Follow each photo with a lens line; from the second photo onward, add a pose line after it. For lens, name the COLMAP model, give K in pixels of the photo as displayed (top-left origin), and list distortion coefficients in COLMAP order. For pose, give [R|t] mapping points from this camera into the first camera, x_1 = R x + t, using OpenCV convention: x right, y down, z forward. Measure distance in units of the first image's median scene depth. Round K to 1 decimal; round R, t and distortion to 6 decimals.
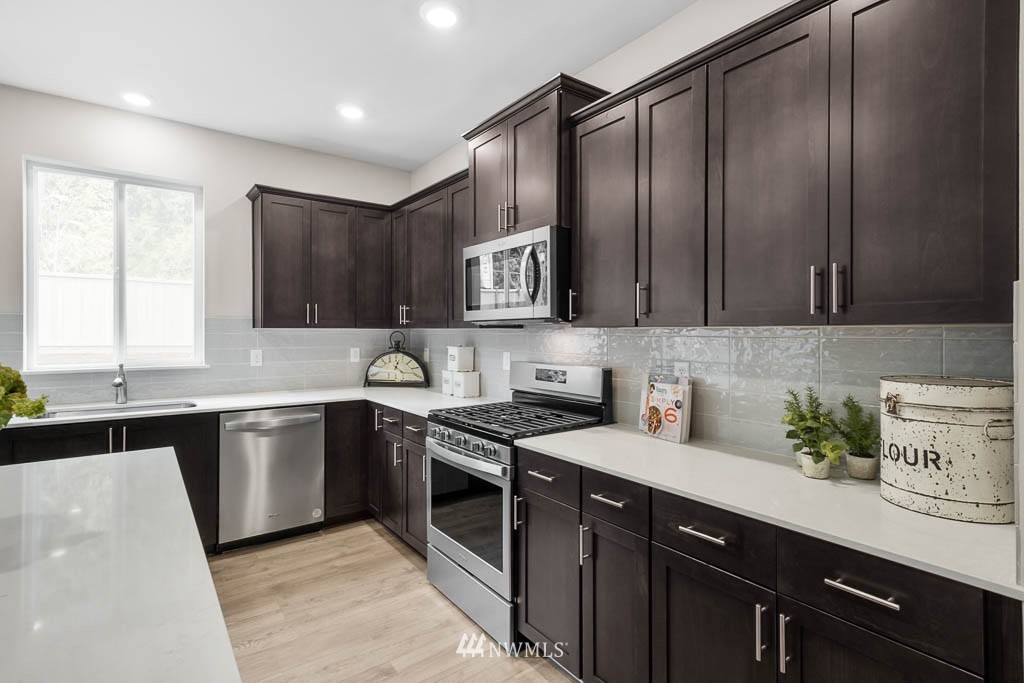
lens RADIAL K [[495.5, 0, 513.9], [0, 495.5, 330.9], [0, 0, 1]] dist [0.000815, -0.000114]
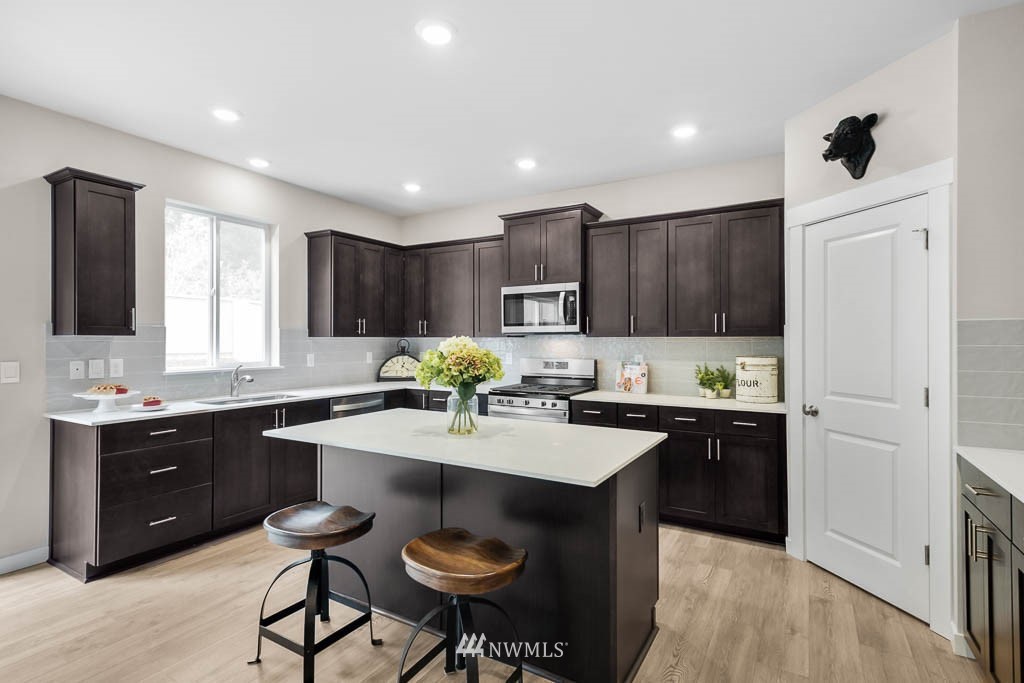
lens RADIAL K [[495.5, 0, 513.9], [0, 495.5, 330.9], [0, 0, 1]] dist [0.000815, -0.000114]
pose [[0.924285, 0.004046, 0.381681, -0.721866], [0.001492, 0.999898, -0.014211, -0.003527], [-0.381700, 0.013704, 0.924185, -0.524870]]
